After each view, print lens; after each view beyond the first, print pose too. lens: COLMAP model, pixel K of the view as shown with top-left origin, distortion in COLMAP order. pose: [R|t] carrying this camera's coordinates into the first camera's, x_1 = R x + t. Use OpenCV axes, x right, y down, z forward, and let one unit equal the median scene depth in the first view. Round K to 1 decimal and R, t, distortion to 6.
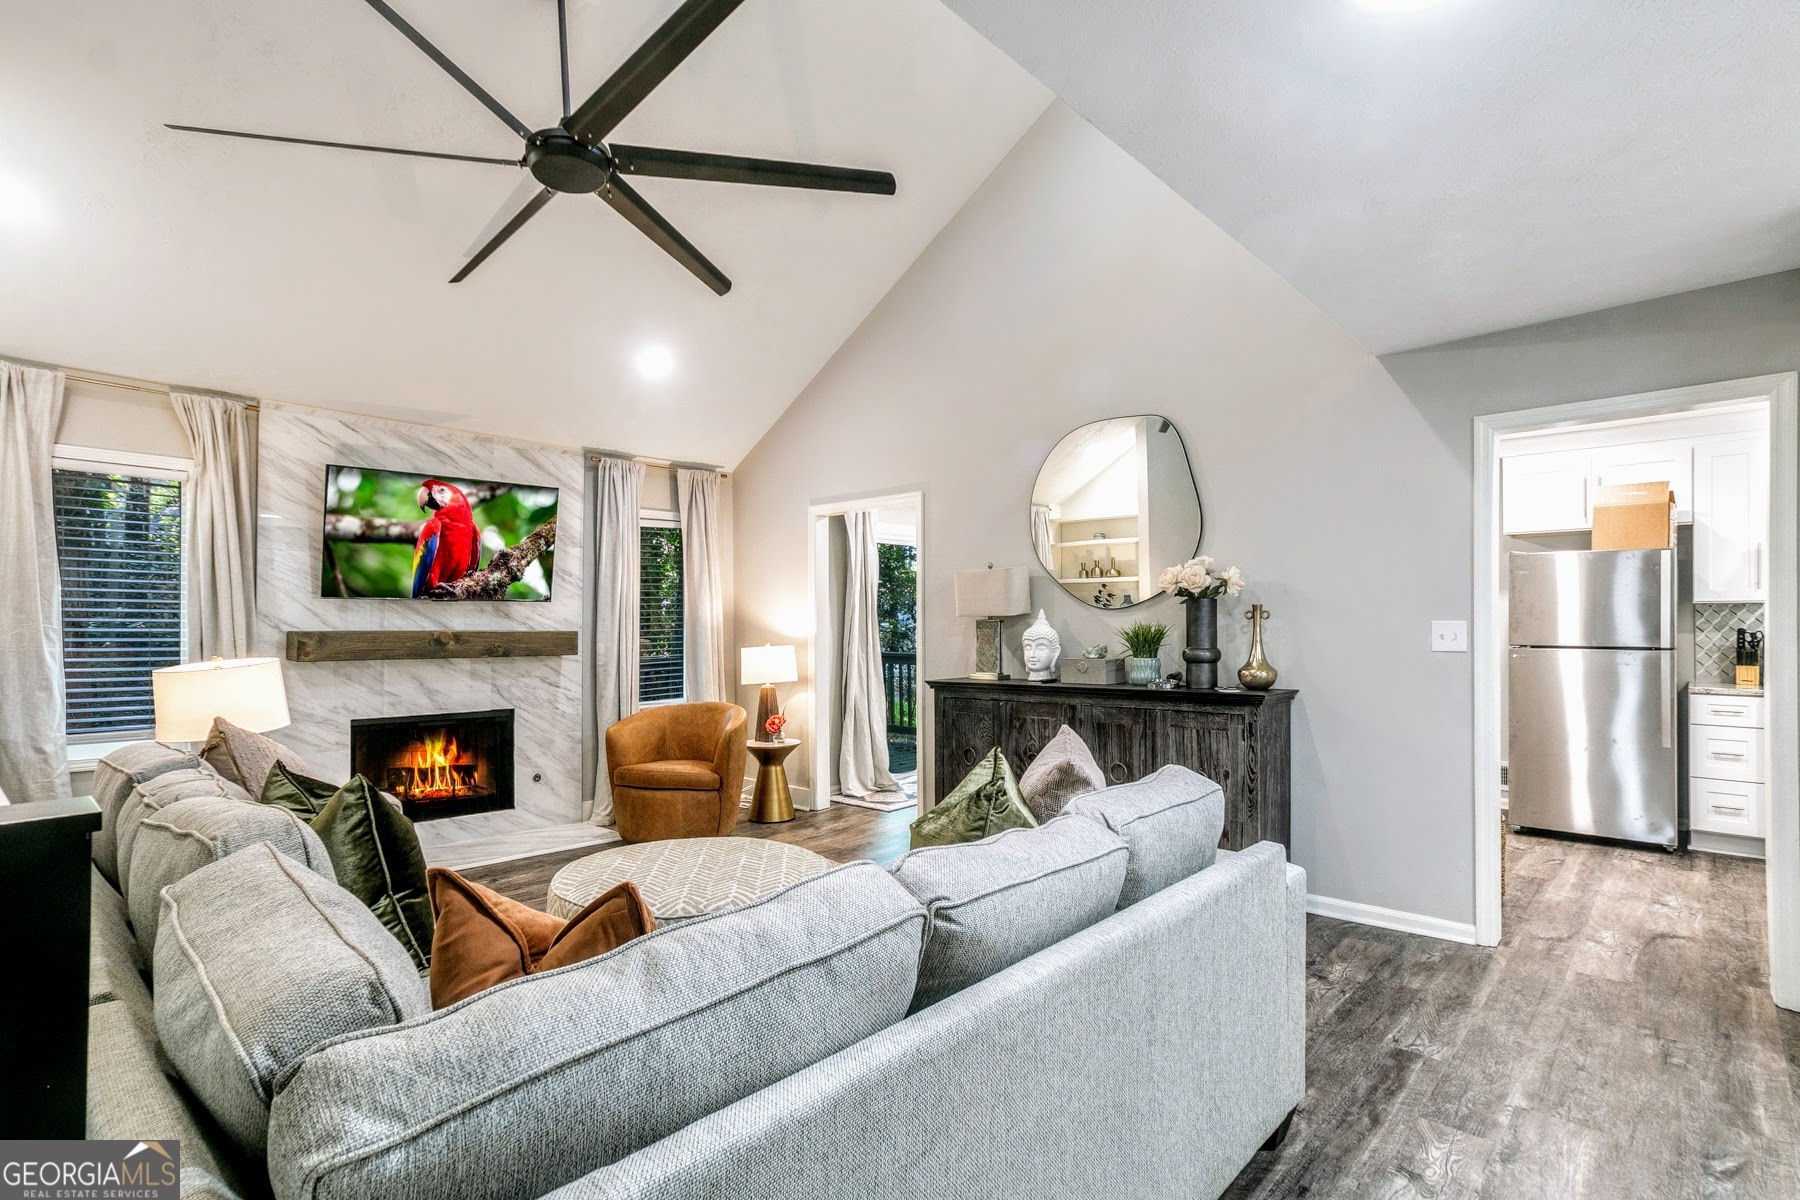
lens RADIAL K [[904.4, 0, 910.4], [0, 904.4, 610.1], [0, 0, 1]] dist [-0.031572, 0.034457]
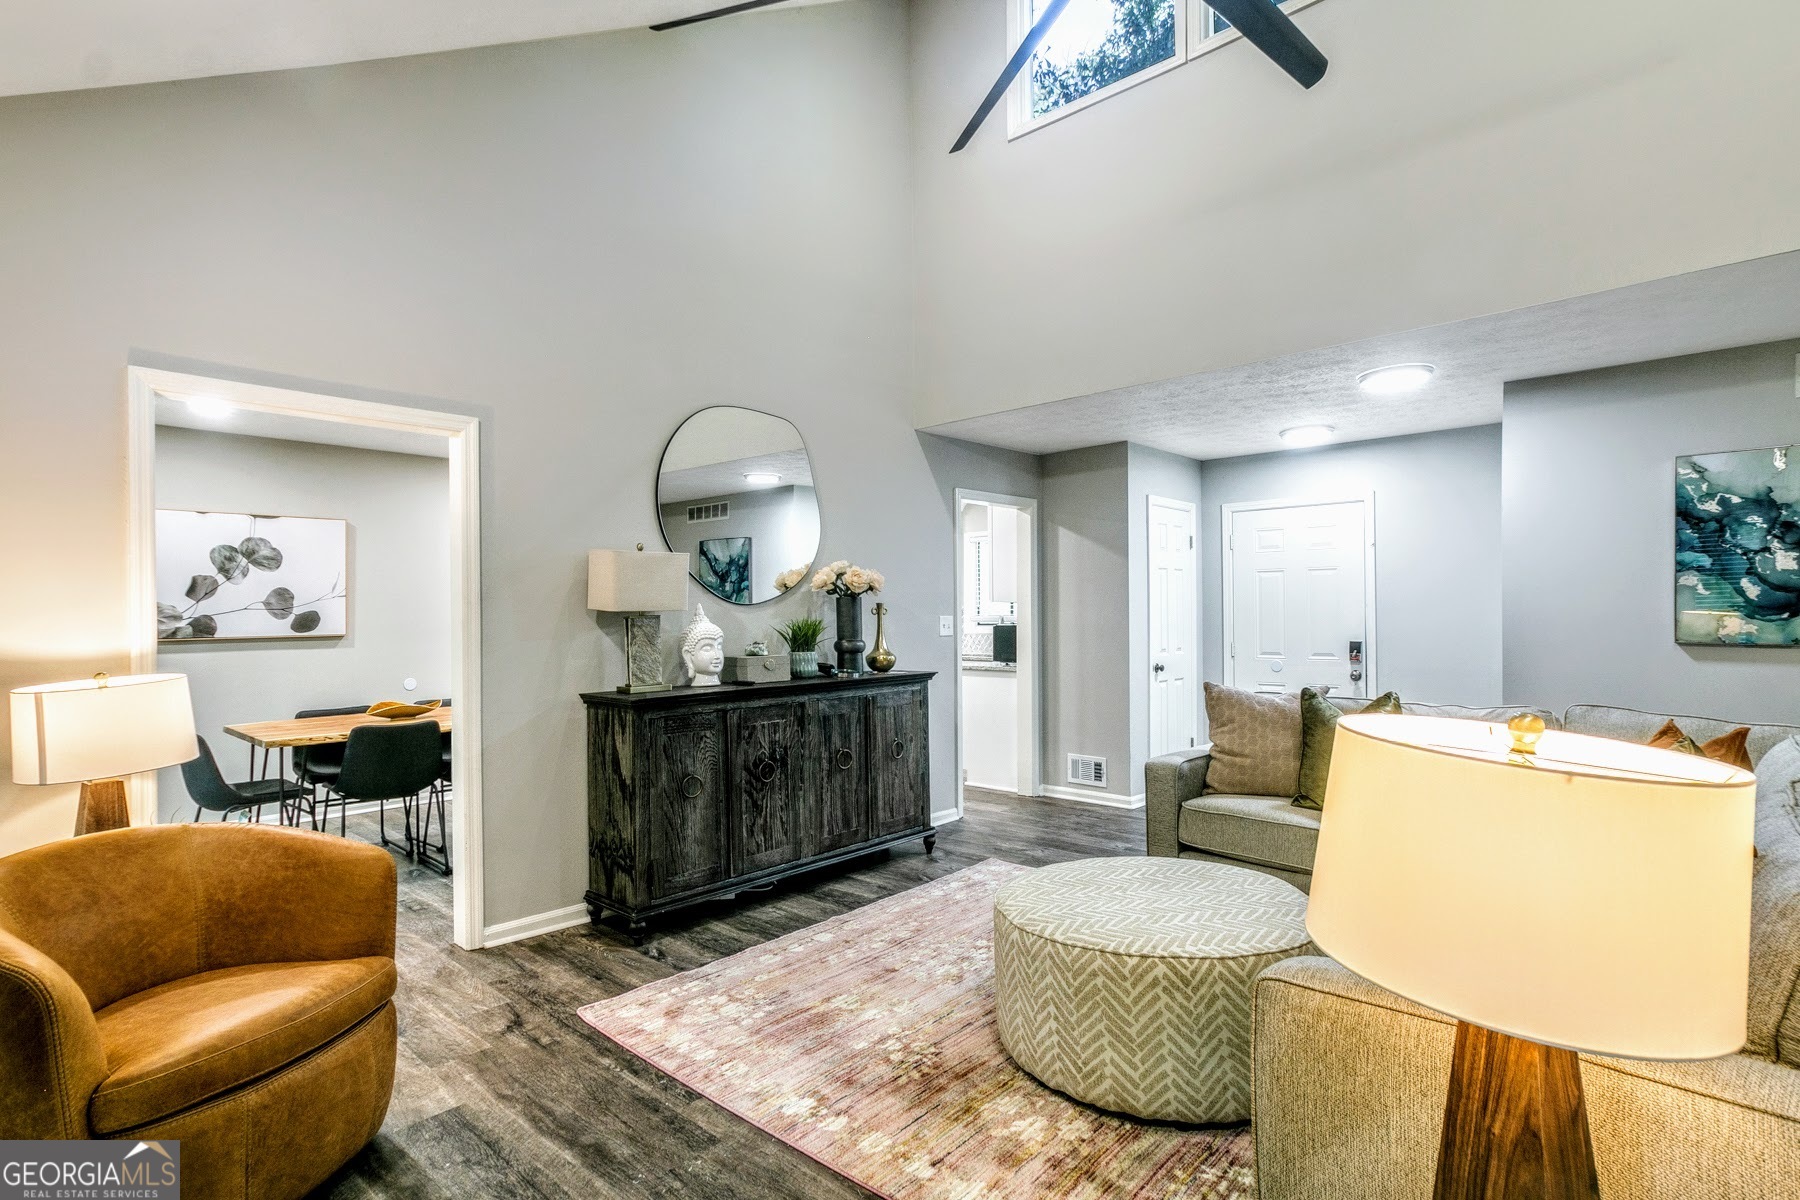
lens RADIAL K [[904.4, 0, 910.4], [0, 904.4, 610.1], [0, 0, 1]] dist [-0.031572, 0.034457]
pose [[0.006472, 0.006093, 0.999960, -0.825732], [-0.005278, 0.999968, -0.006059, 0.011191], [-0.999965, -0.005238, 0.006504, 0.912519]]
